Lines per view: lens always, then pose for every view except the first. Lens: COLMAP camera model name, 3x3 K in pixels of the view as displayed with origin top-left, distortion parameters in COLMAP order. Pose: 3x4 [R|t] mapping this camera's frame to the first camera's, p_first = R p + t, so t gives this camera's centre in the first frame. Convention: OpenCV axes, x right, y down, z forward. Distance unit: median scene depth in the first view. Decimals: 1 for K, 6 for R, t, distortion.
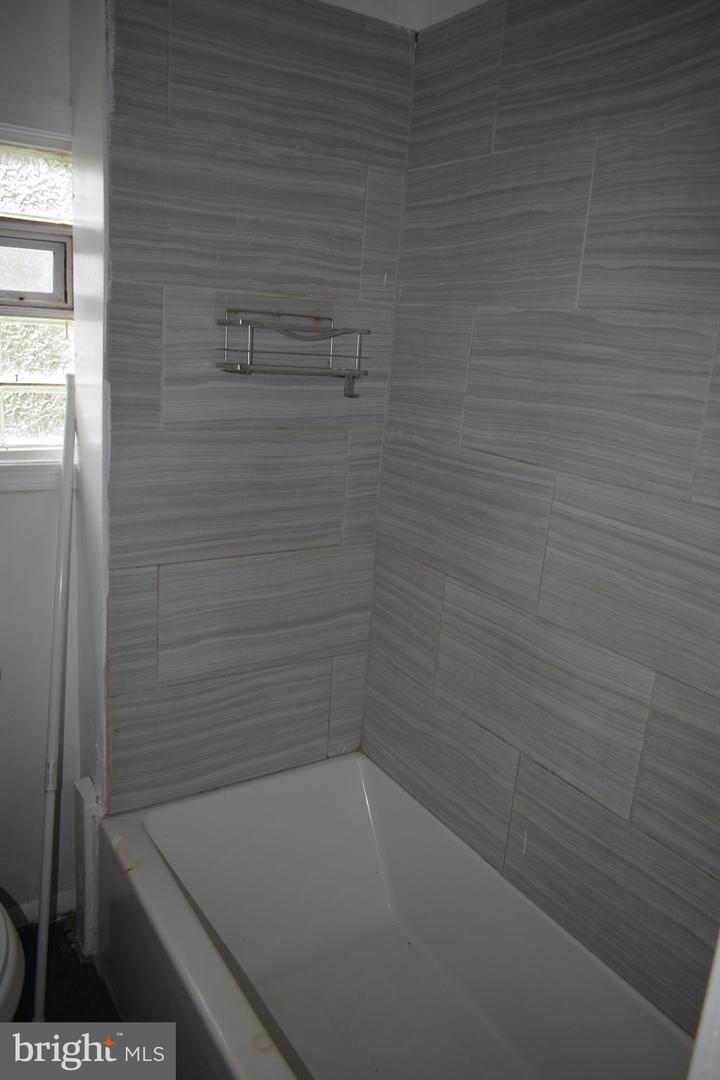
lens RADIAL K [[847.3, 0, 363.6], [0, 847.3, 540.2], [0, 0, 1]] dist [-0.013084, 0.009924]
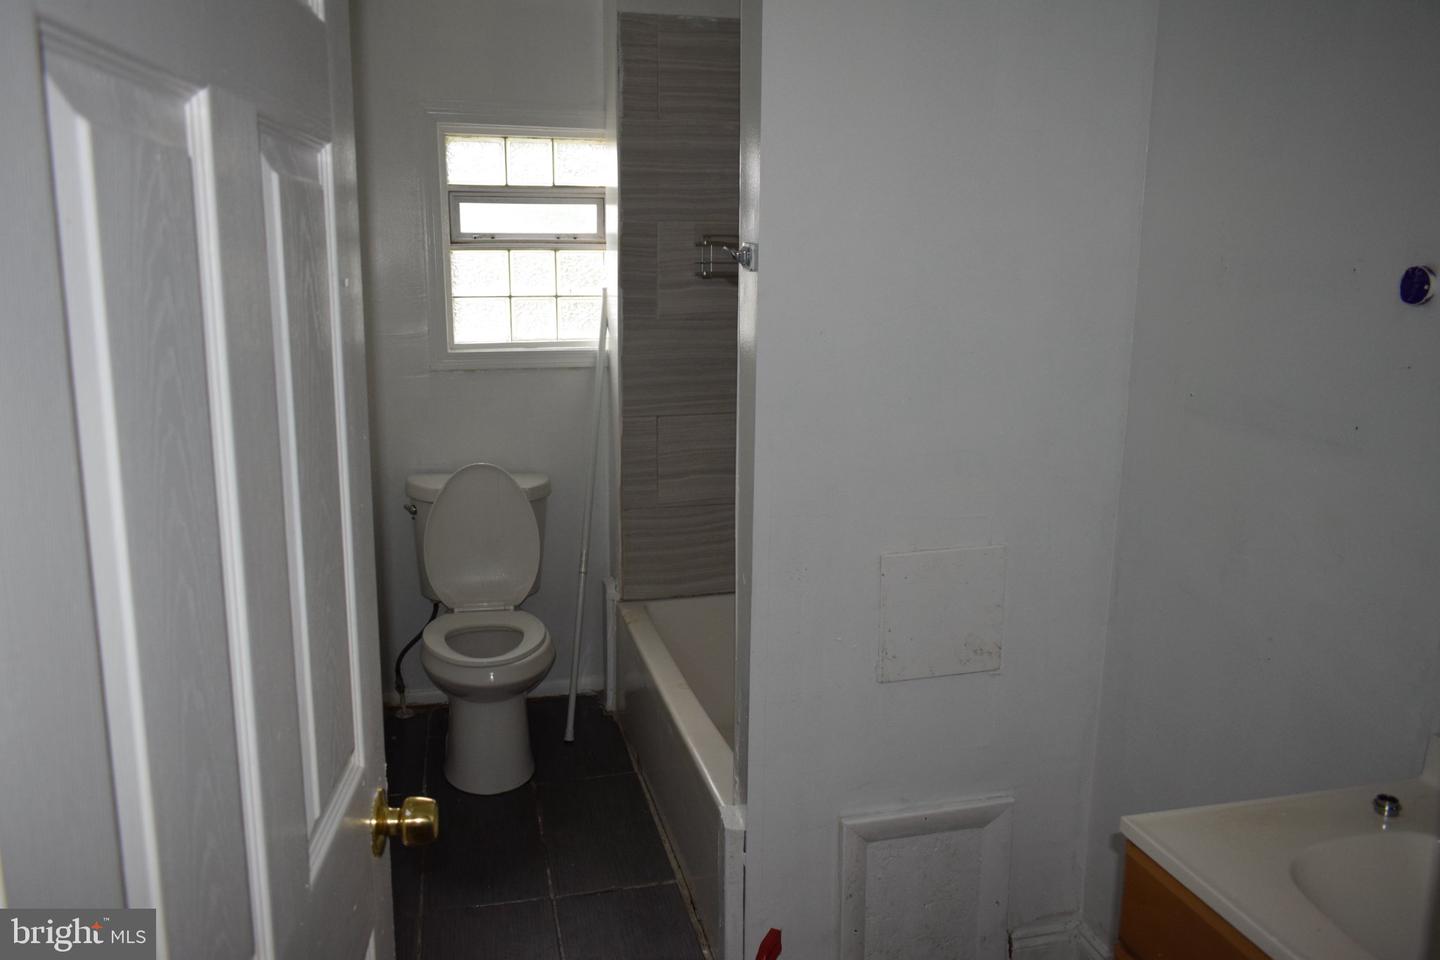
lens RADIAL K [[1129.7, 0, 717.0], [0, 1129.7, 479.5], [0, 0, 1]] dist [-0.013084, 0.009924]
pose [[0.951144, -0.002898, -0.308734, 0.445251], [-0.017791, 0.997780, -0.064178, 0.259372], [0.308234, 0.066535, 0.948981, -0.772149]]
